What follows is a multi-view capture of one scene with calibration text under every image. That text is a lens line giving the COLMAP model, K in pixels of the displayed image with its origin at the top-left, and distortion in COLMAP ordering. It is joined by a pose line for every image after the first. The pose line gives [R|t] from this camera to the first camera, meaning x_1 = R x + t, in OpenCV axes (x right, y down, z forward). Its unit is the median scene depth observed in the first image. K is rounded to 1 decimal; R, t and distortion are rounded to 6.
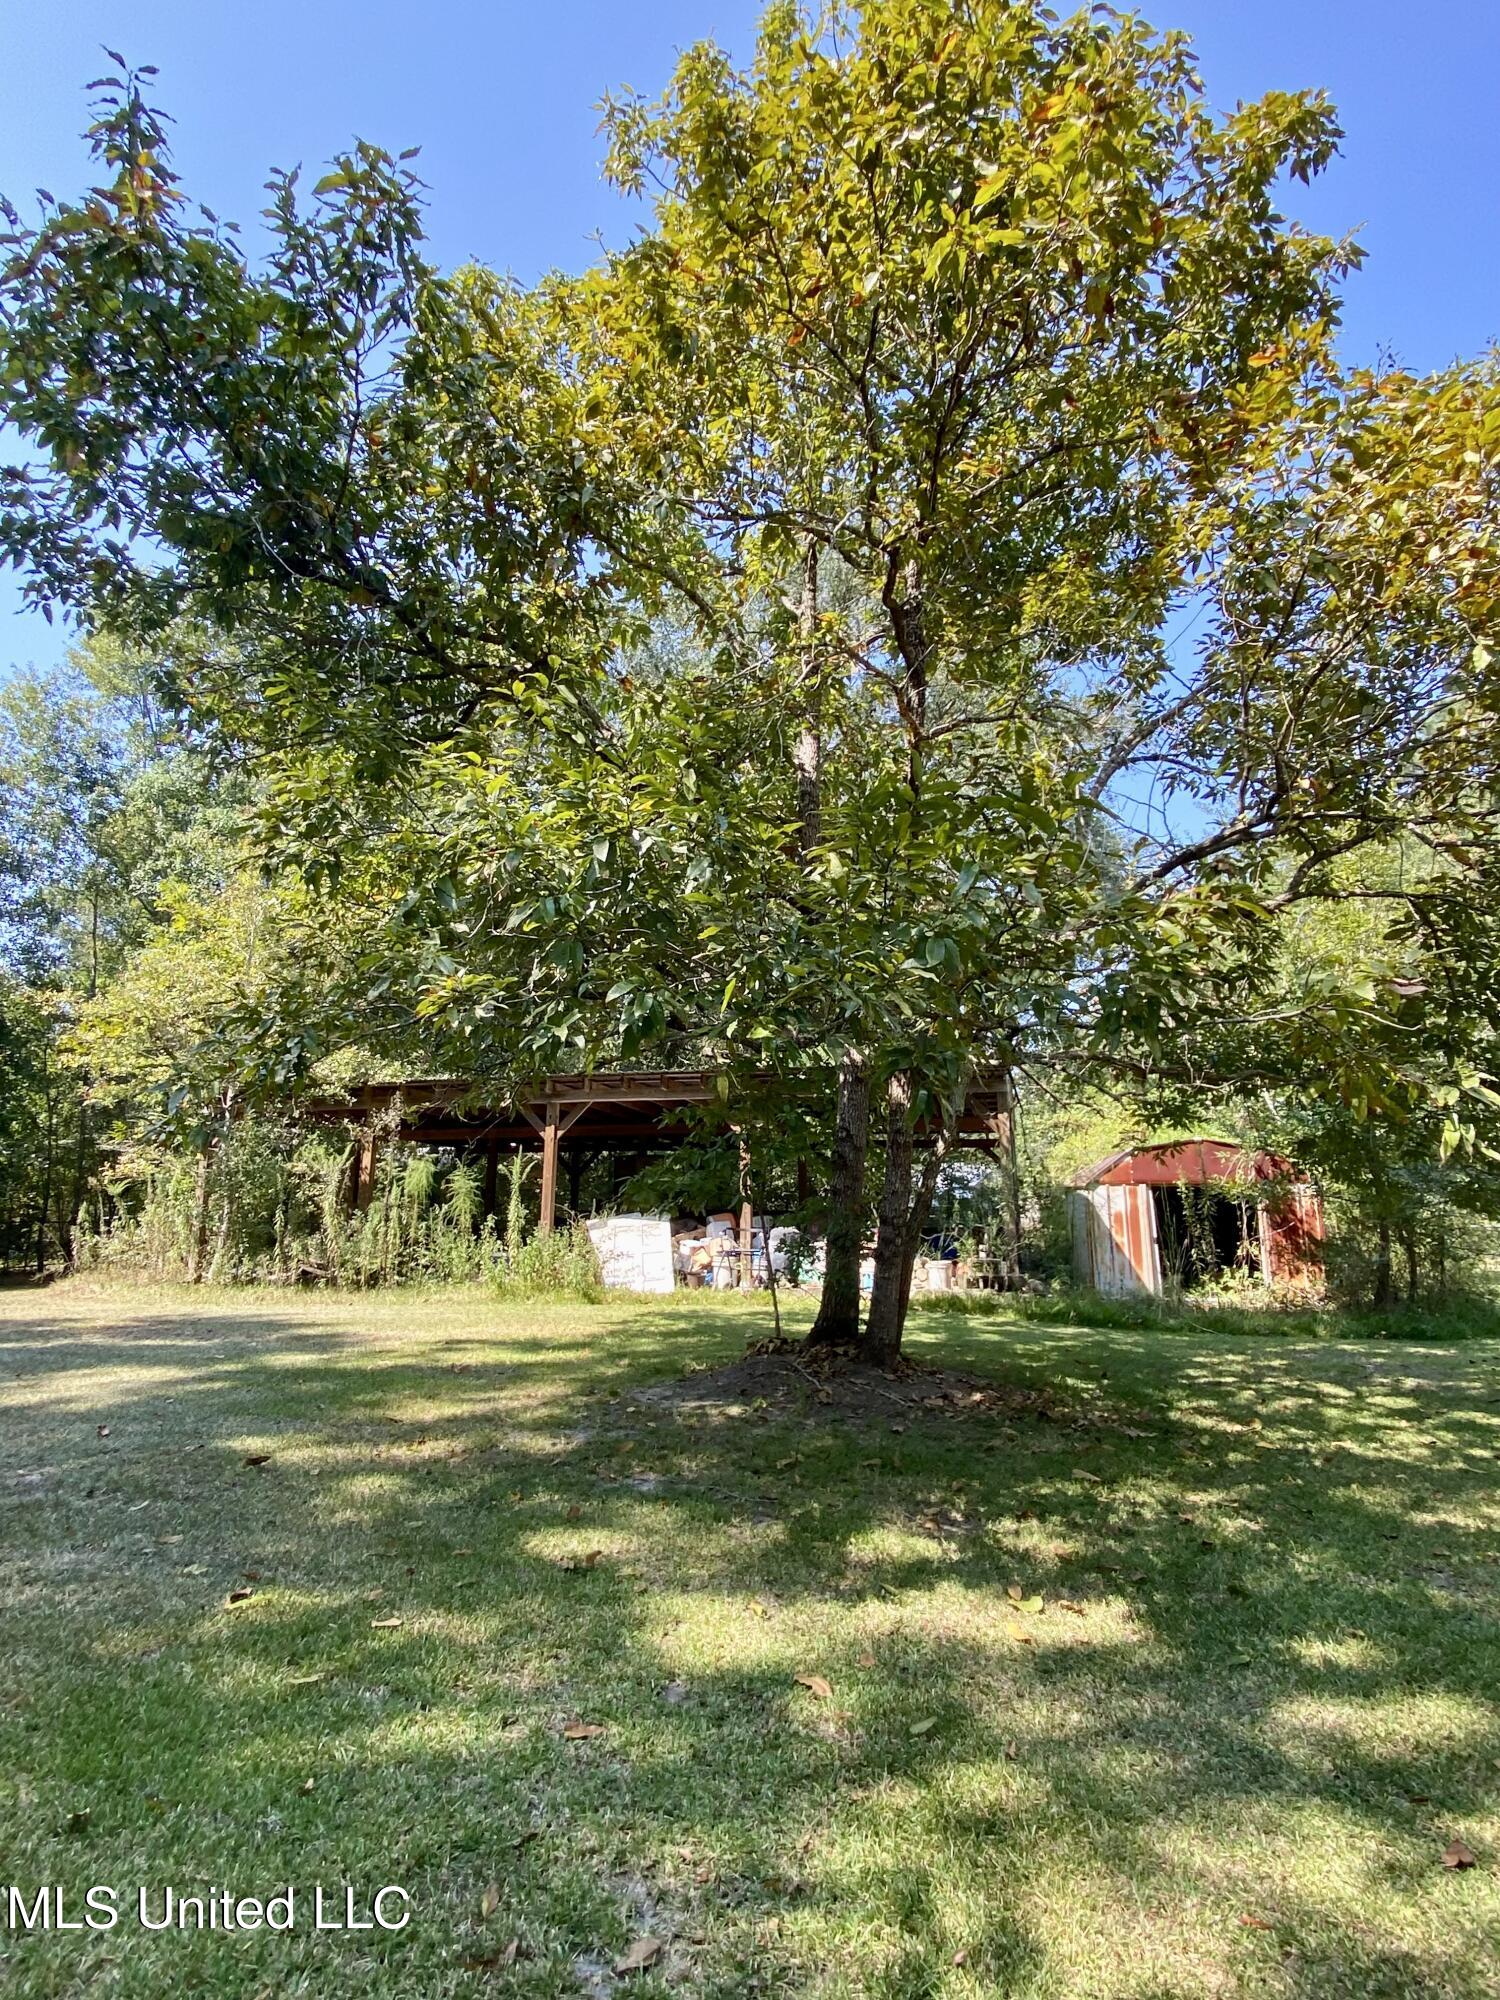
lens RADIAL K [[1059.8, 0, 750.0], [0, 1059.8, 1000.0], [0, 0, 1]] dist [-0.006530, -0.001884]
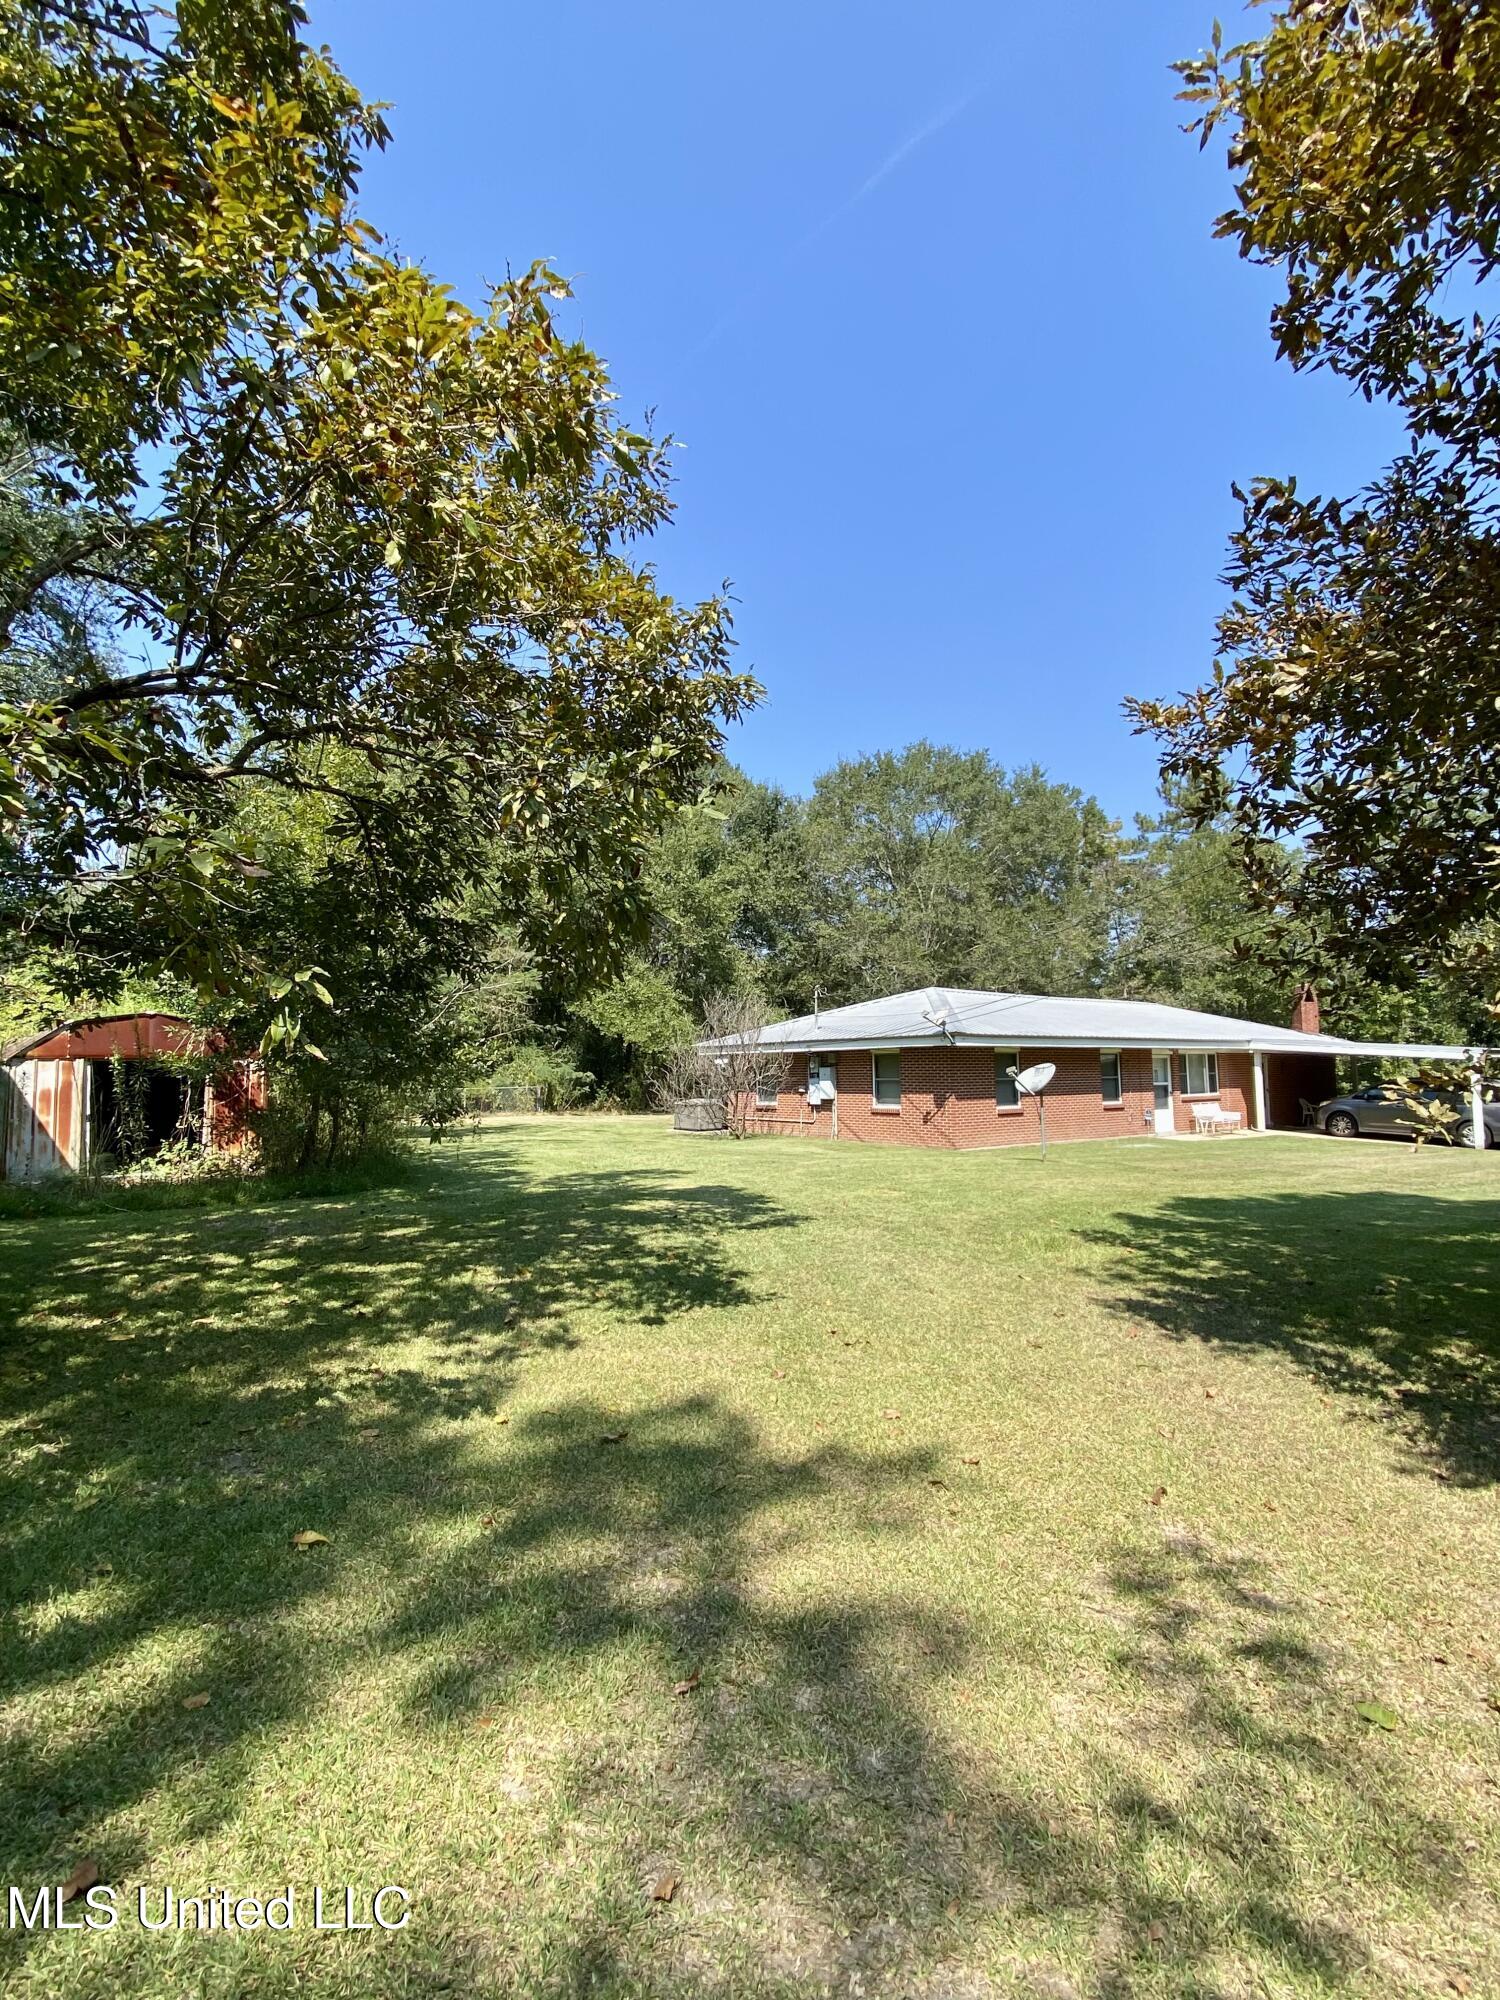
lens RADIAL K [[939.8, 0, 750.0], [0, 939.8, 1000.0], [0, 0, 1]] dist [0.076242, -0.061549]
pose [[0.606209, 0.052086, 0.793598, 0.110036], [-0.142512, 0.988816, 0.043963, 0.005548], [-0.782433, -0.139748, 0.606852, 0.070317]]
